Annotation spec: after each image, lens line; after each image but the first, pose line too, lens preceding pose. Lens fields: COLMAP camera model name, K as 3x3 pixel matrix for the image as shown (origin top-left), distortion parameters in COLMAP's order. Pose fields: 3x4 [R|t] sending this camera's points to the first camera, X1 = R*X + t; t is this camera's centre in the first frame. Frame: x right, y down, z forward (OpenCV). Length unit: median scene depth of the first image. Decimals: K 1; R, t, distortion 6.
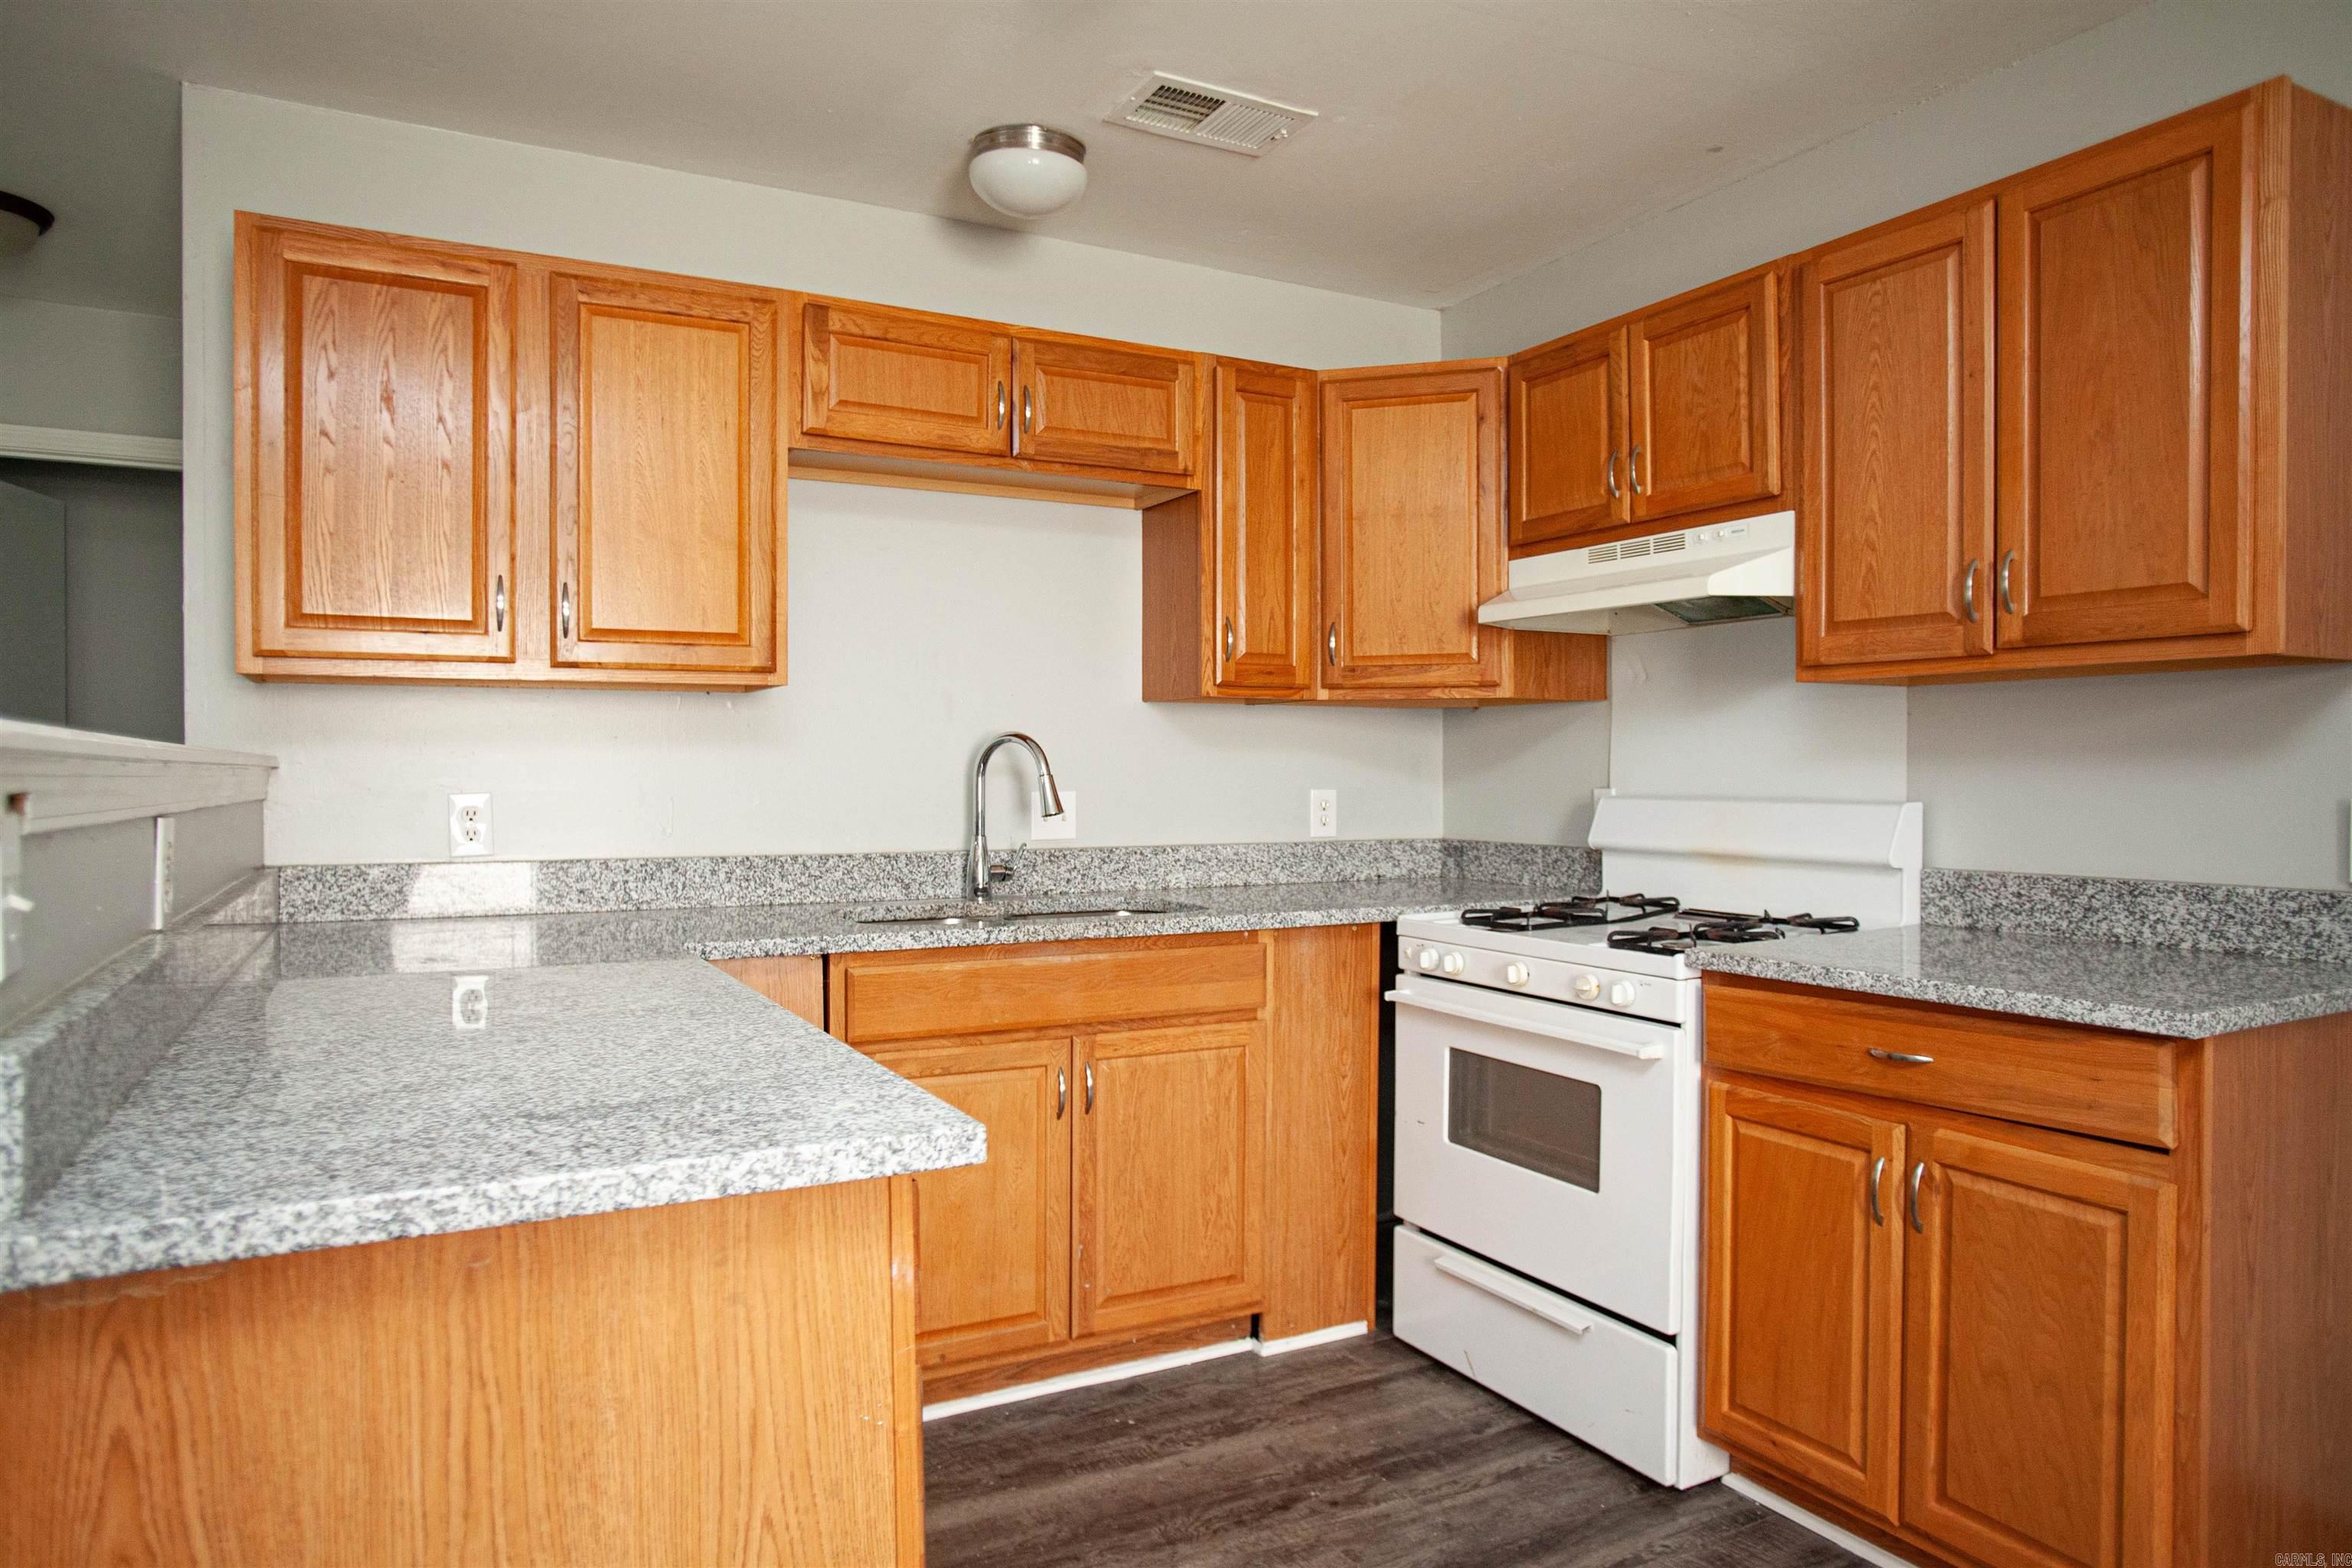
lens RADIAL K [[1481.2, 0, 1175.6], [0, 1481.2, 785.5], [0, 0, 1]] dist [0.003468, 0.000244]
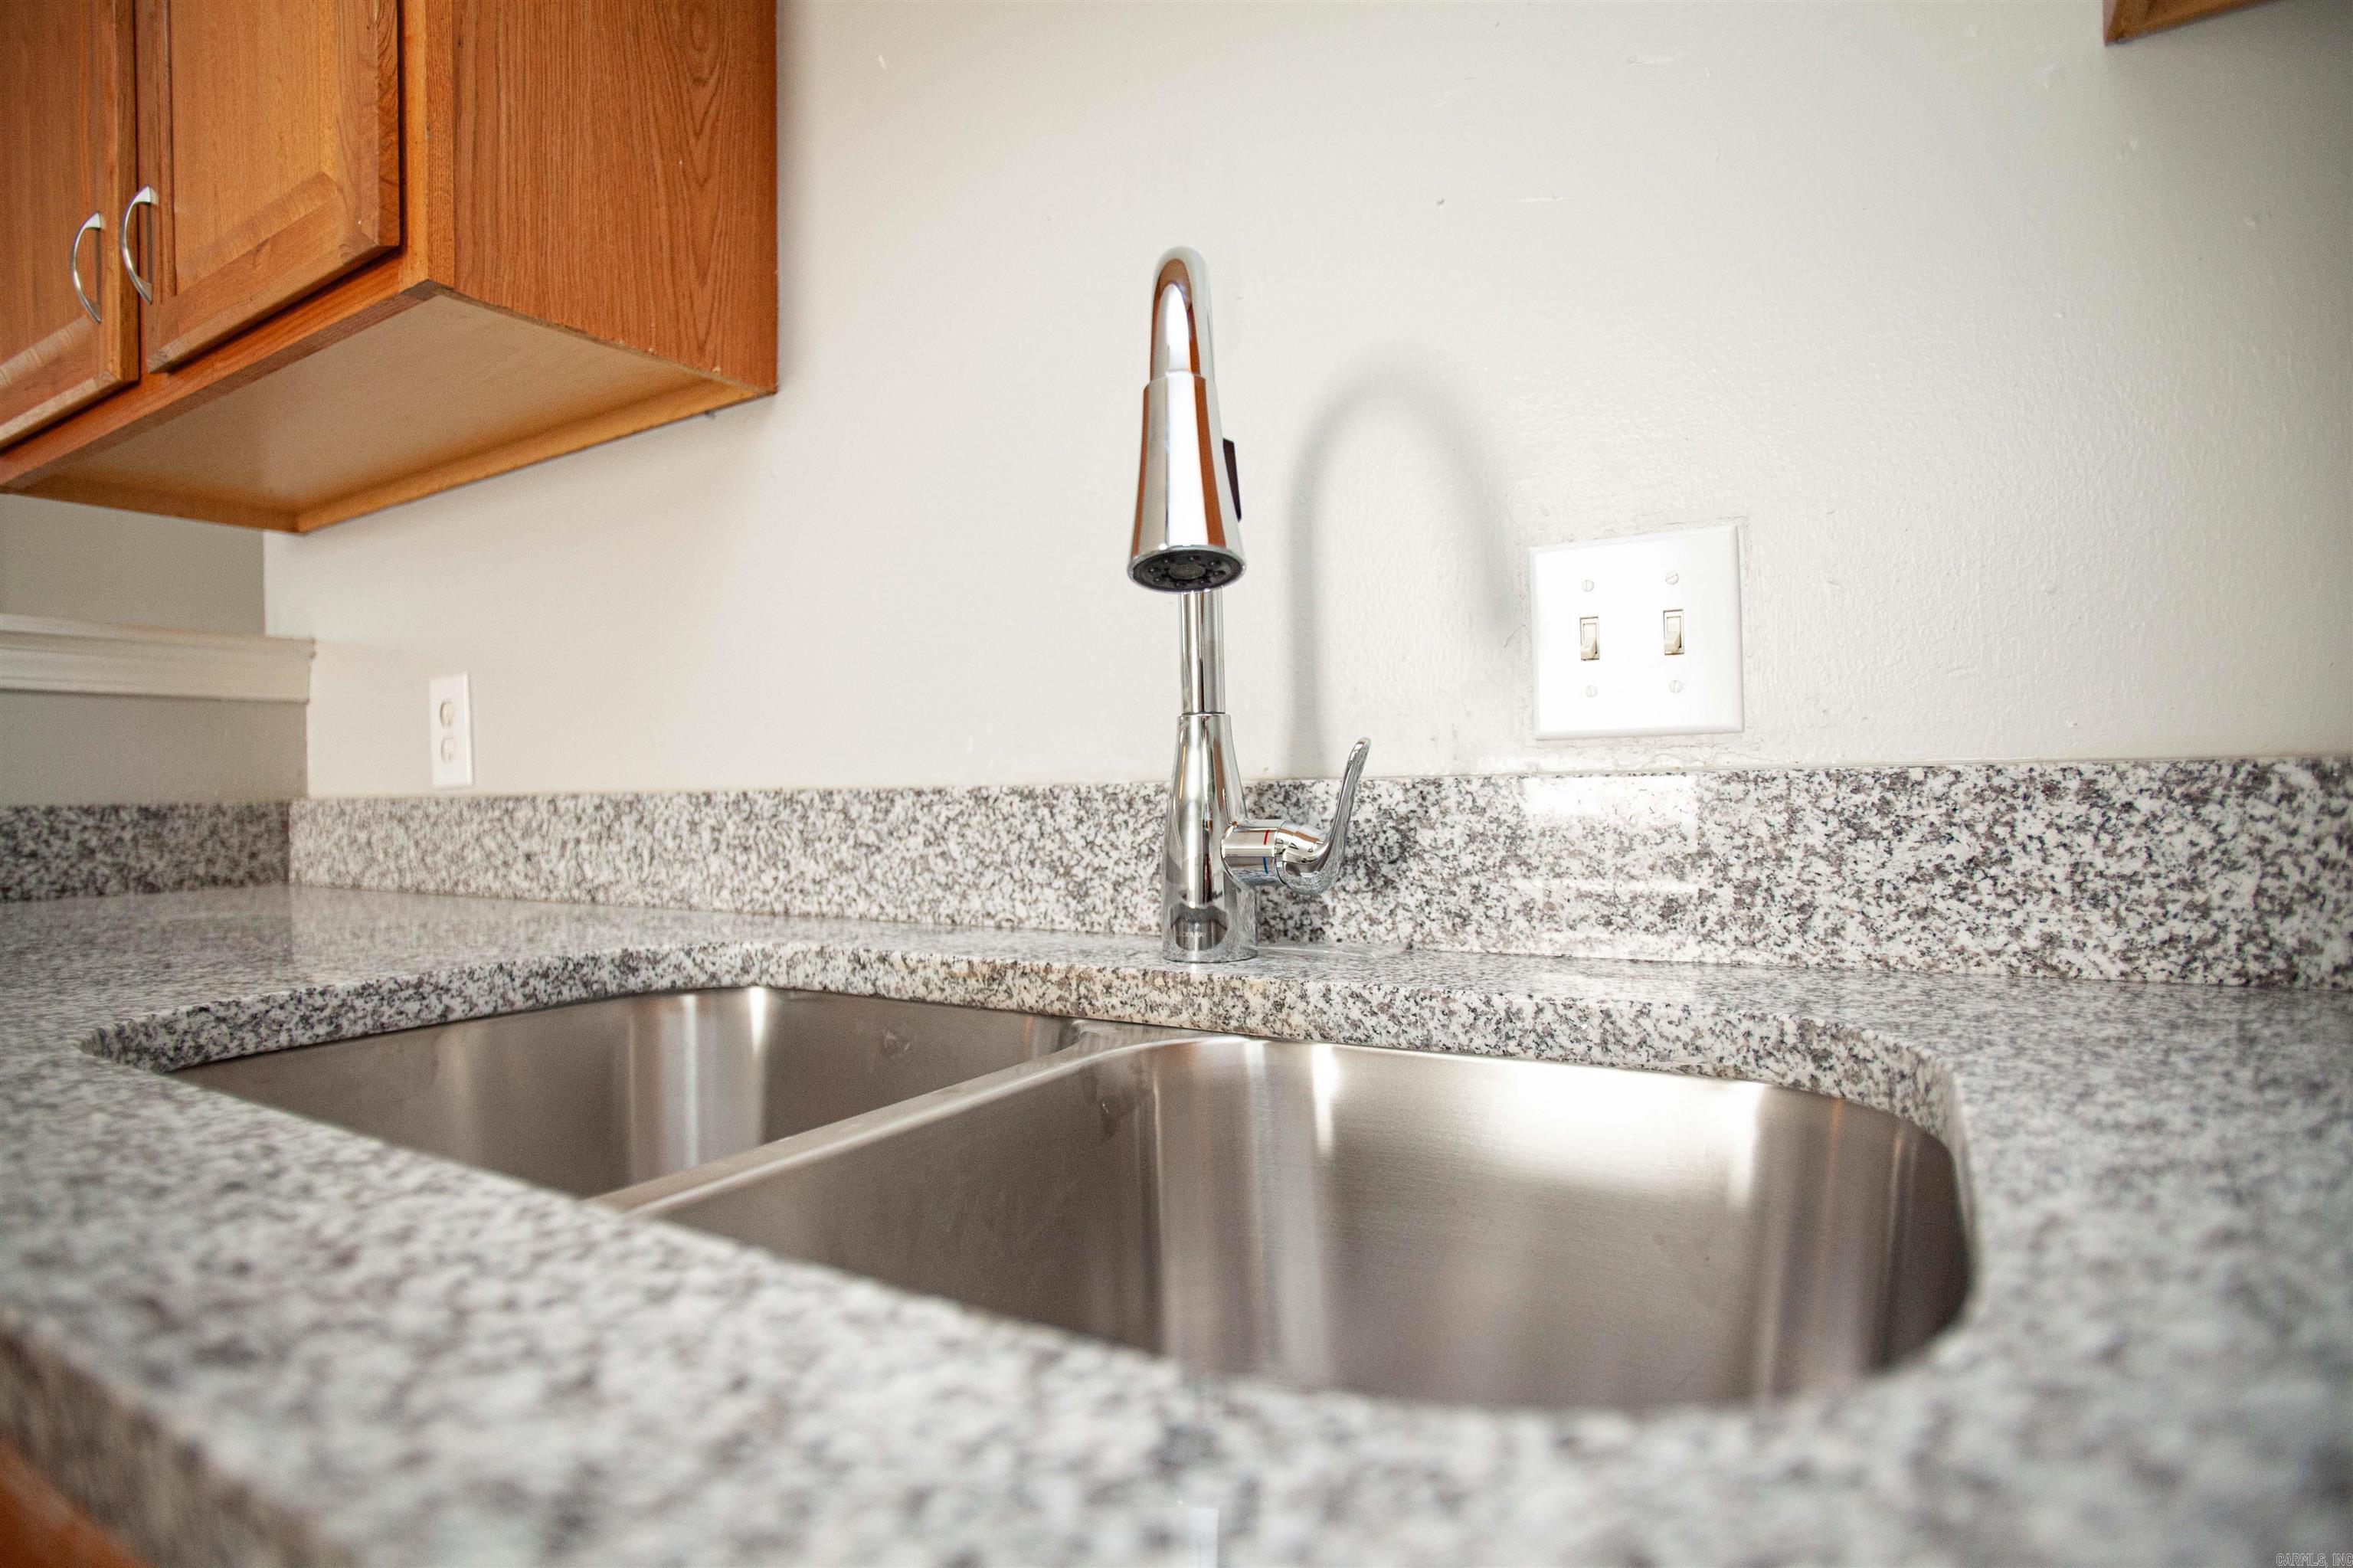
lens RADIAL K [[1202.4, 0, 1177.0], [0, 1202.4, 781.2], [0, 0, 1]] dist [-0.005726, -0.000235]
pose [[0.496315, -0.015302, -0.868008, 0.060904], [0.015892, 0.999837, -0.008539, 0.049410], [0.867997, -0.009556, 0.496477, 0.931433]]
